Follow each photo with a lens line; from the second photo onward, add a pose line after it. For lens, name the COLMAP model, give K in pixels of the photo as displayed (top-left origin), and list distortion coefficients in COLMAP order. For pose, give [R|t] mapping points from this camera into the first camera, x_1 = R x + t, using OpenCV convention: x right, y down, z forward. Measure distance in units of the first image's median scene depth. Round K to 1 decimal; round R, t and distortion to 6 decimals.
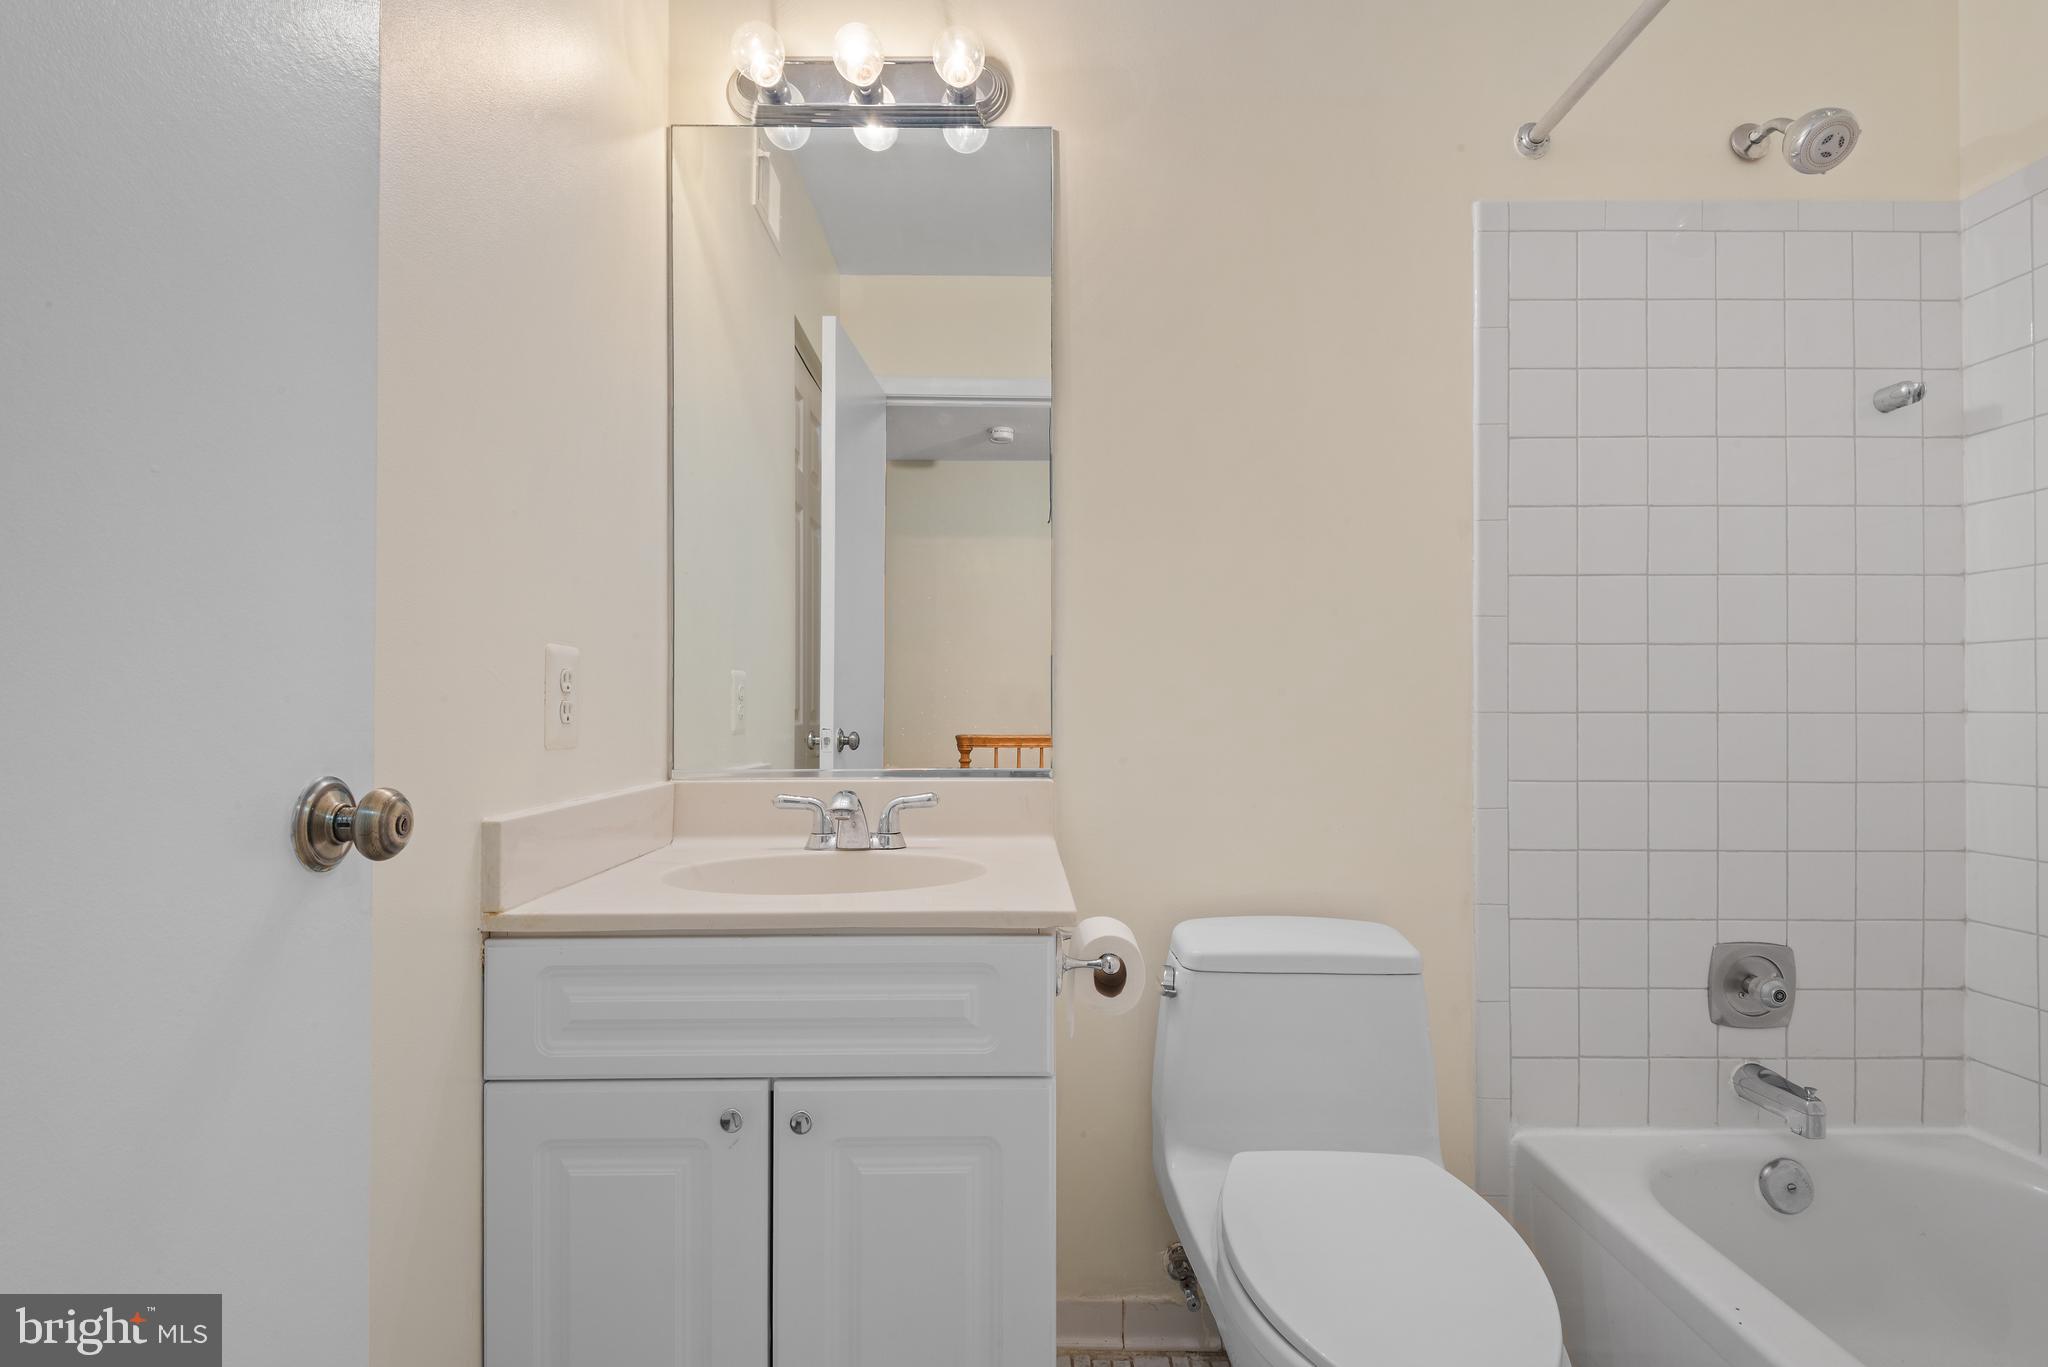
lens RADIAL K [[993.1, 0, 1016.5], [0, 993.1, 697.1], [0, 0, 1]] dist [0.018228, -0.009570]
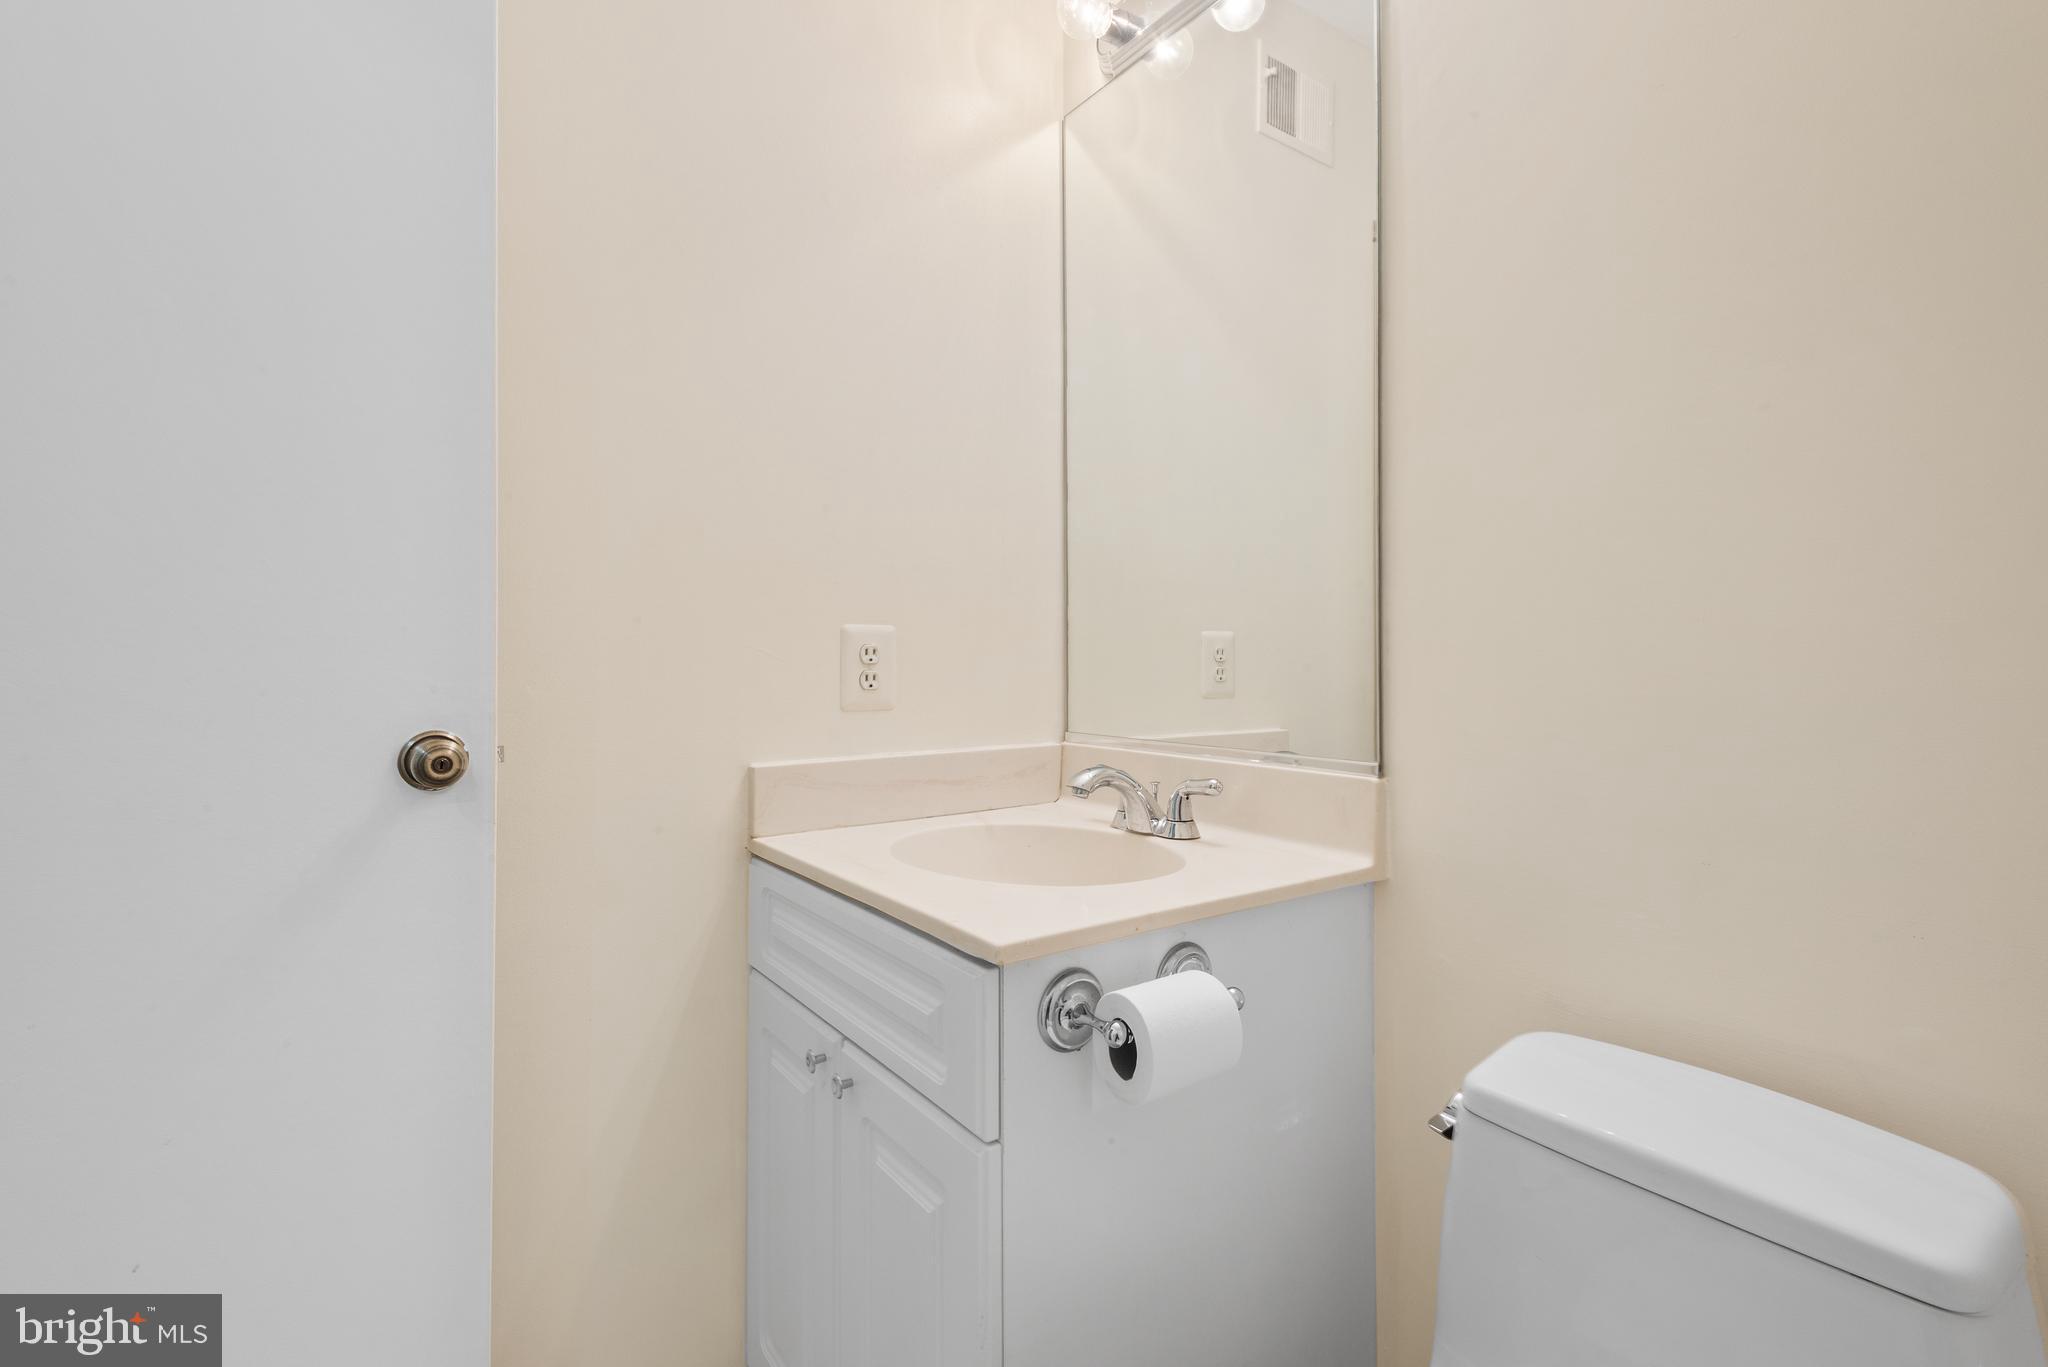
lens RADIAL K [[941.9, 0, 1029.7], [0, 941.9, 669.7], [0, 0, 1]] dist [0.032095, -0.009424]
pose [[0.584172, -0.001136, -0.811629, 0.467487], [0.019370, 0.999734, 0.012542, -0.006563], [0.811399, -0.023048, 0.584038, 0.407878]]
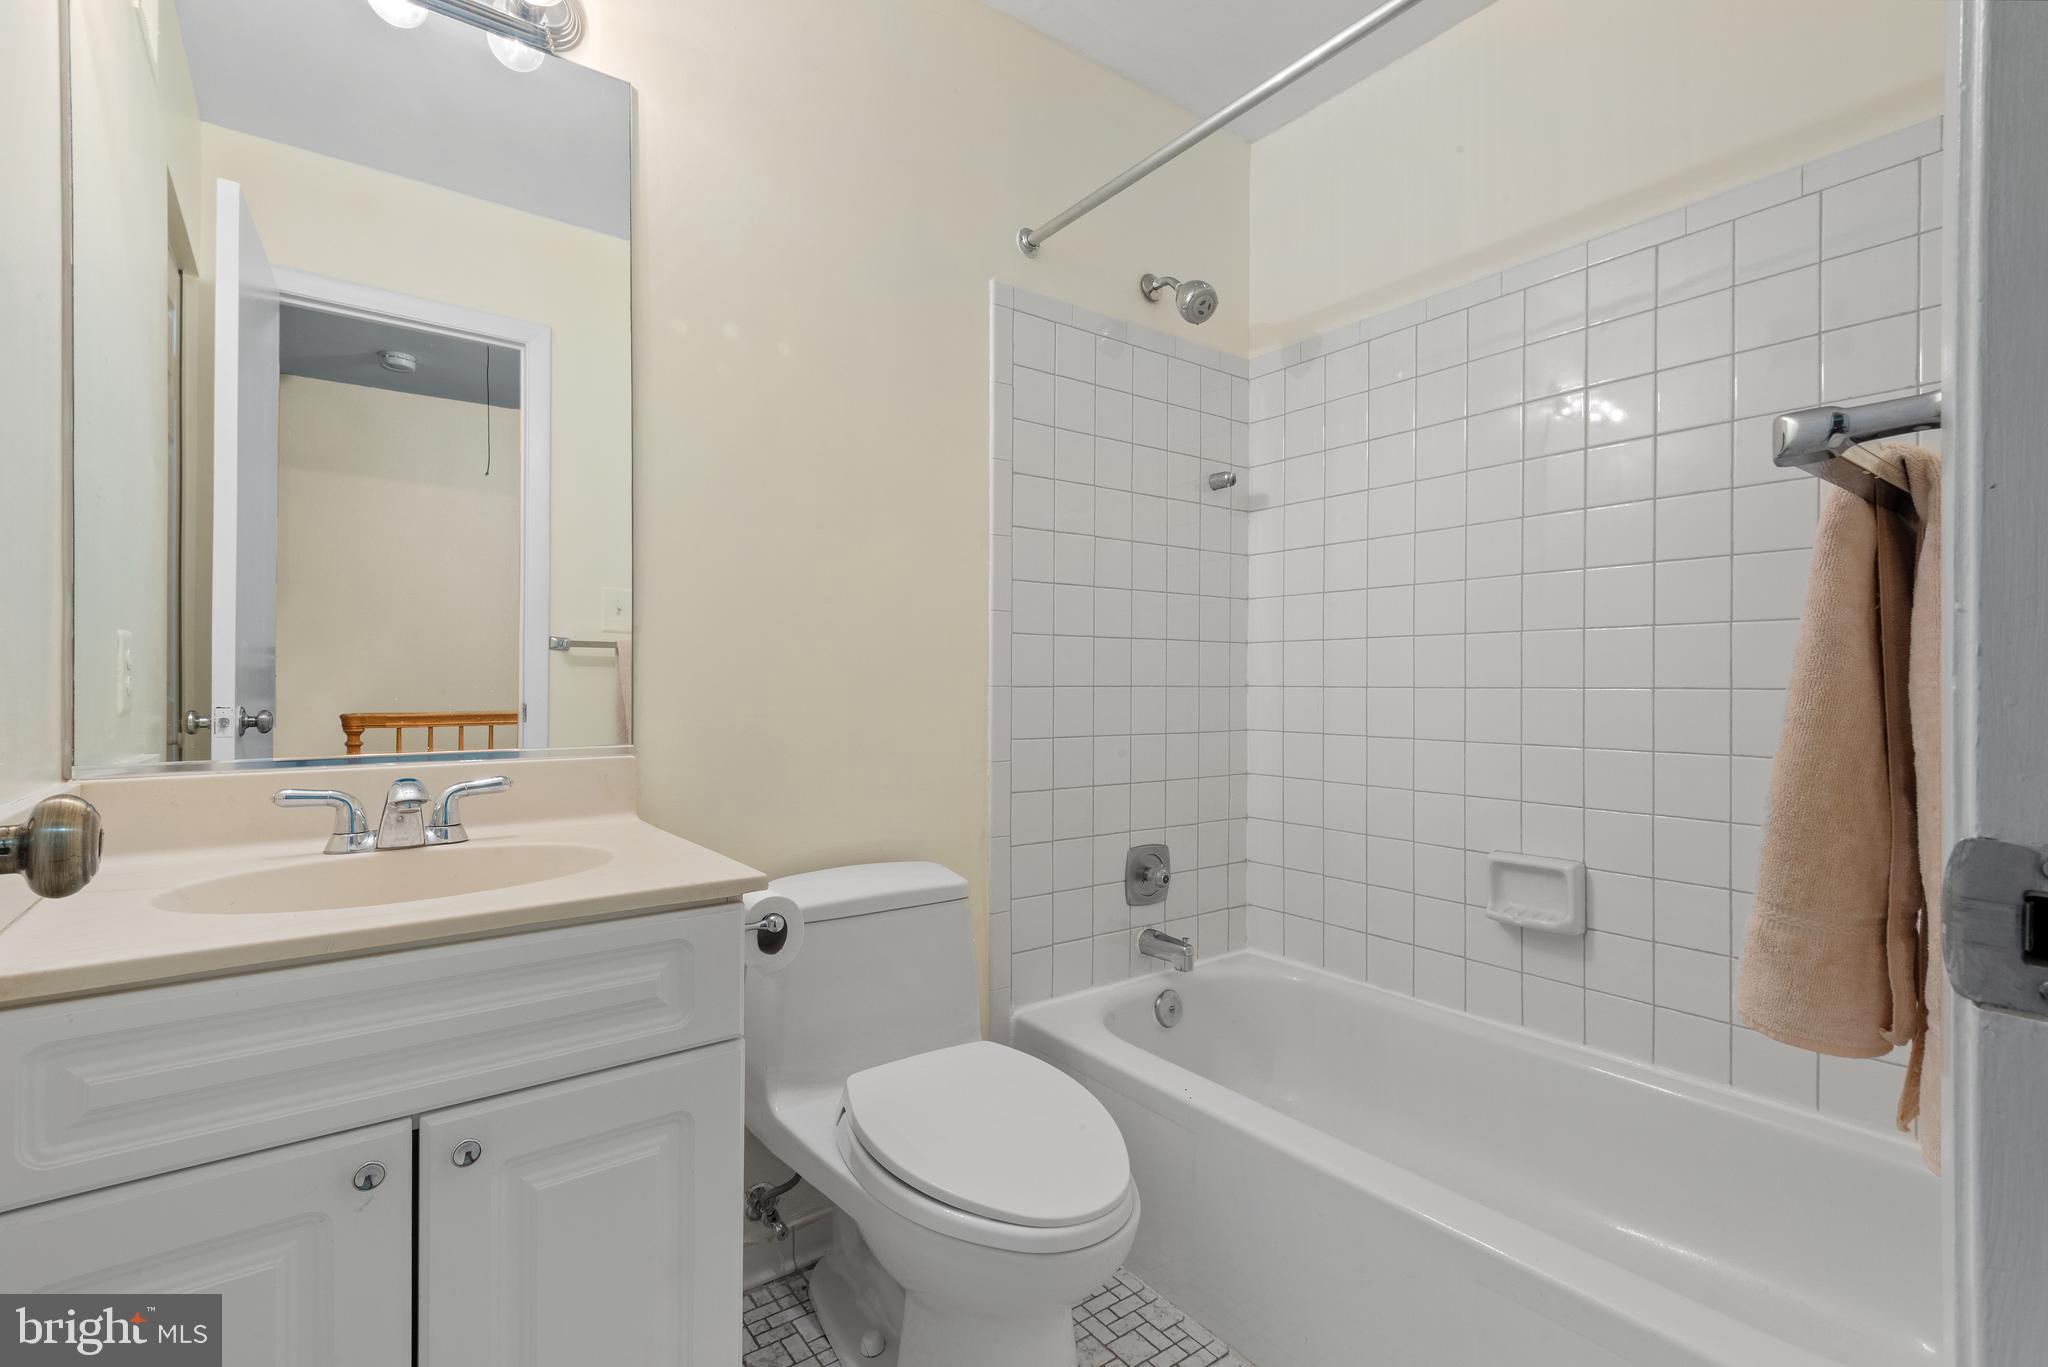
lens RADIAL K [[941.9, 0, 1033.1], [0, 941.9, 679.0], [0, 0, 1]] dist [0.032095, -0.009424]
pose [[0.797945, 0.003527, 0.602719, -0.221668], [-0.010049, 0.999922, 0.007453, -0.003701], [-0.602646, -0.012004, 0.797918, 0.016148]]
